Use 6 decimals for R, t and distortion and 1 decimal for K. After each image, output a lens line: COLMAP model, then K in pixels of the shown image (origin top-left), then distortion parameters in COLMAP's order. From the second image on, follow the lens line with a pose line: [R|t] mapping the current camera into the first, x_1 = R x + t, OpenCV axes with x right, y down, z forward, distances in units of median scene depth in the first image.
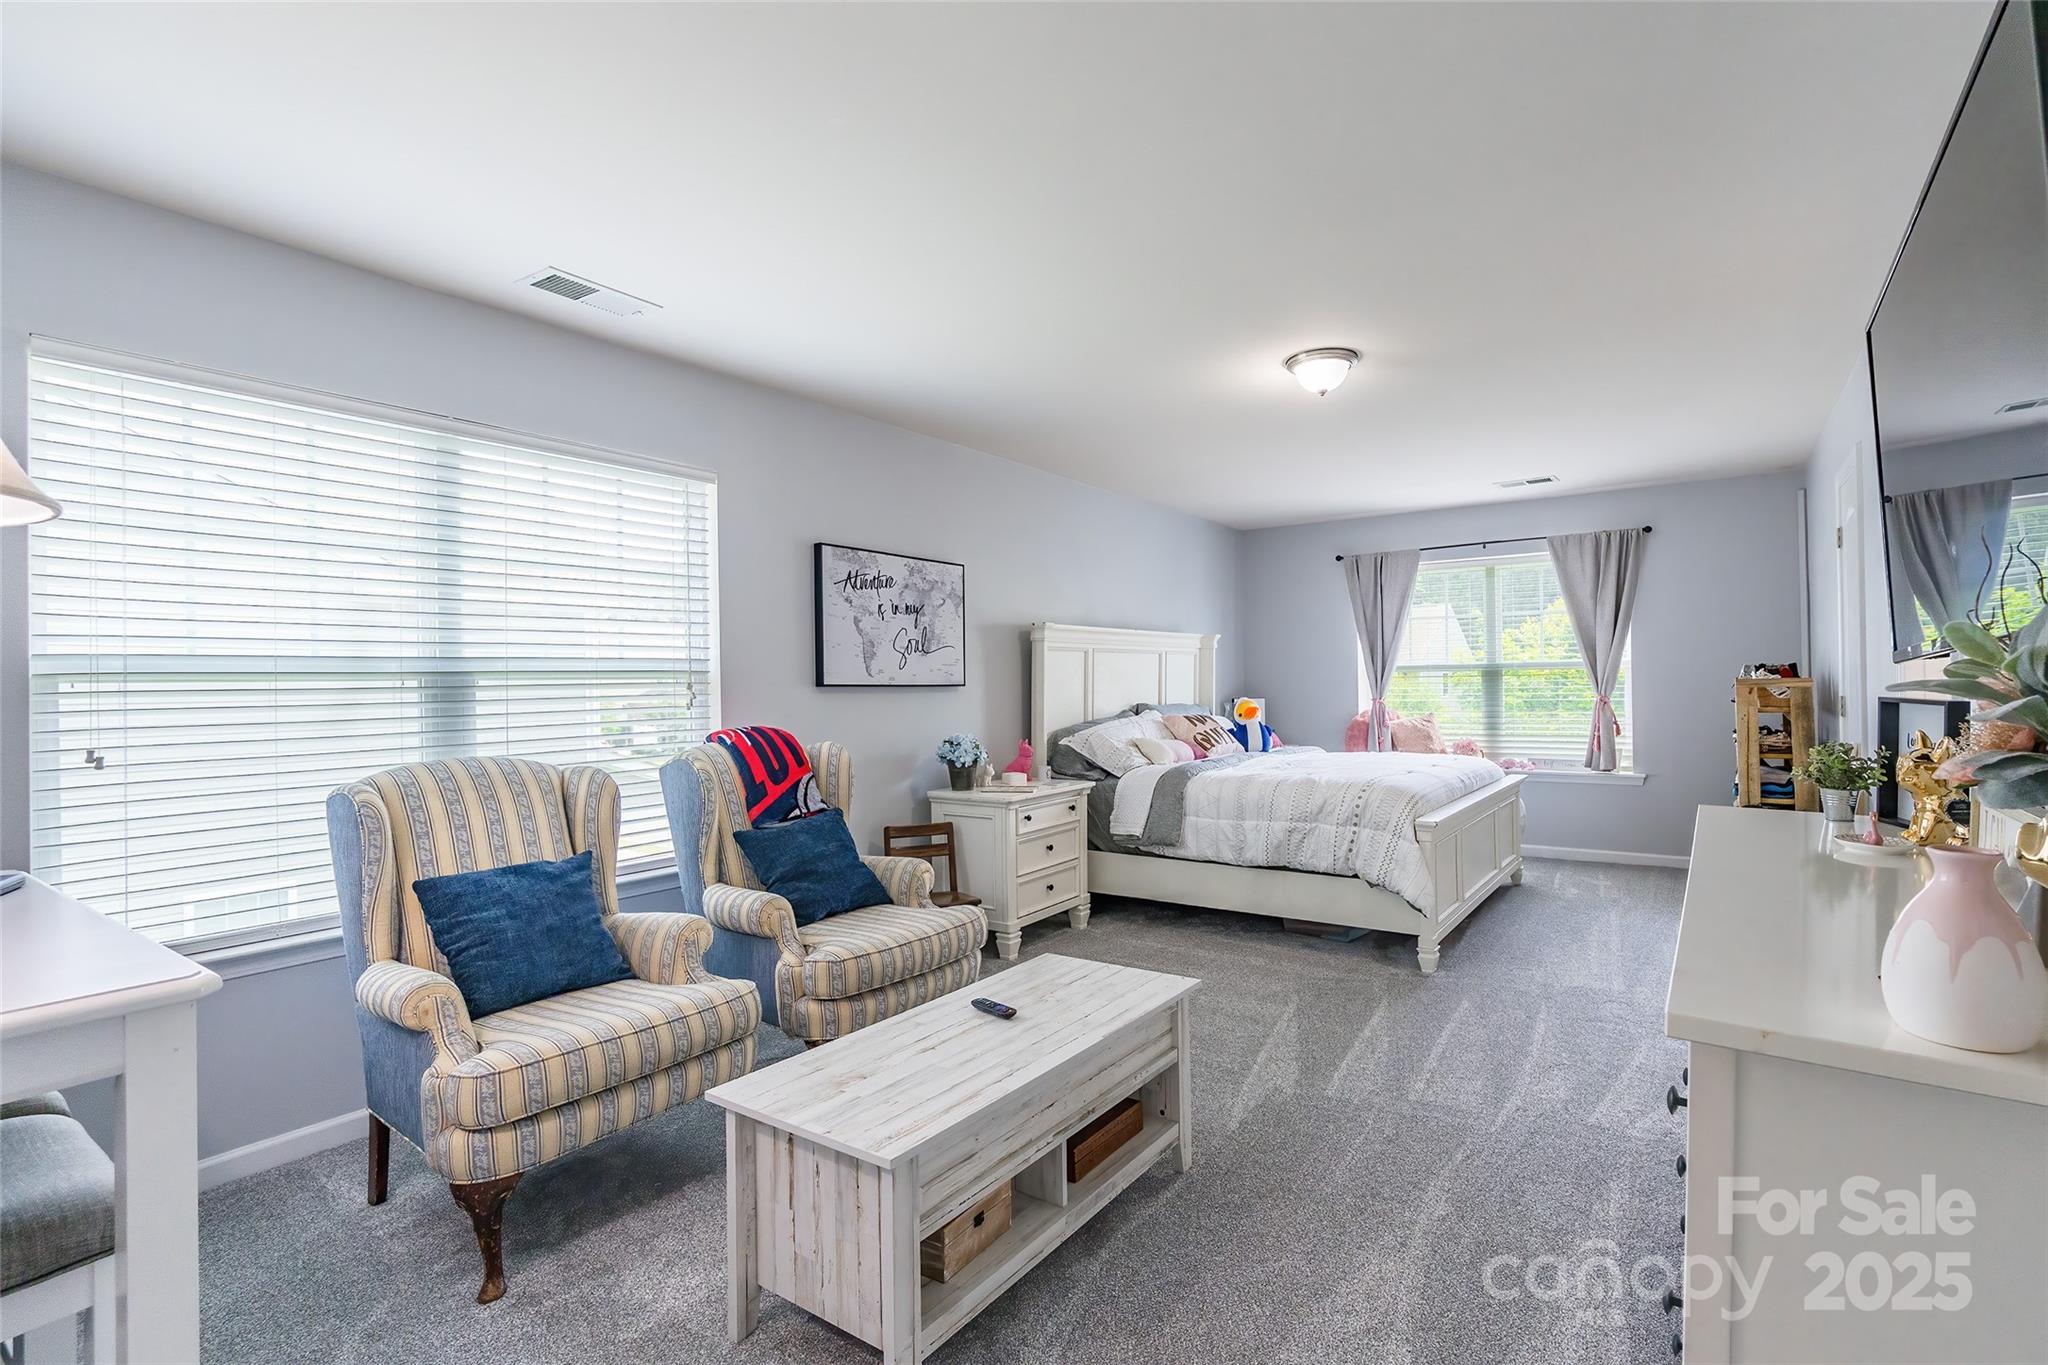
lens RADIAL K [[985.5, 0, 1024.0], [0, 985.5, 682.5], [0, 0, 1]] dist [-0.061220, 0.000390]
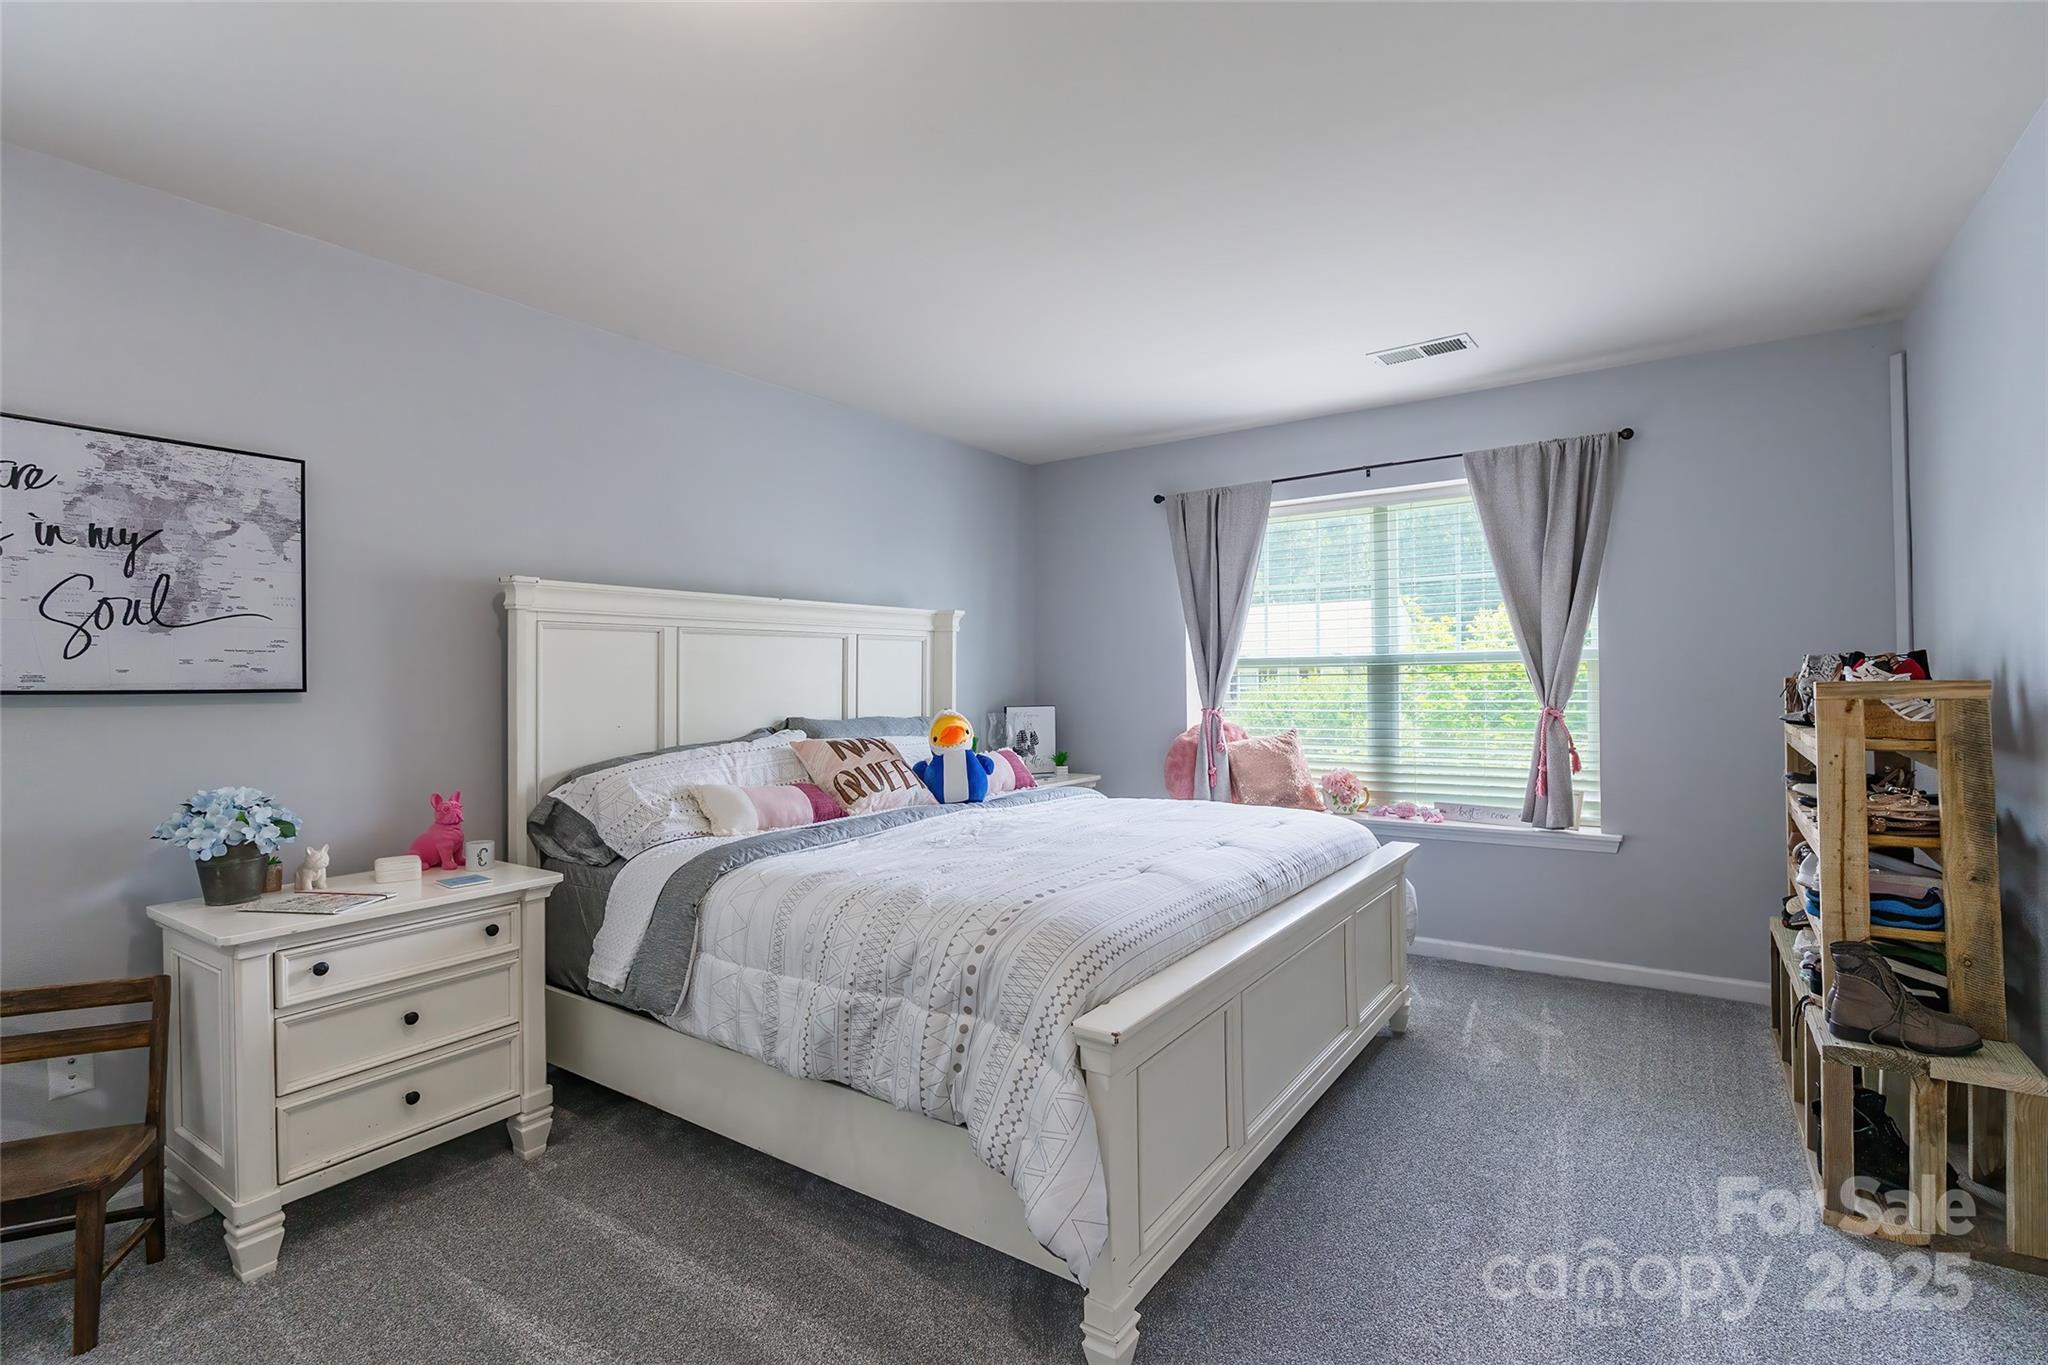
lens RADIAL K [[940.5, 0, 1024.0], [0, 940.5, 682.5], [0, 0, 1]] dist [-0.038090, -0.000154]
pose [[0.999898, 0.002124, 0.014113, 0.287223], [-0.002163, 0.999994, 0.002771, -0.003166], [-0.014107, -0.002801, 0.999897, 0.463024]]
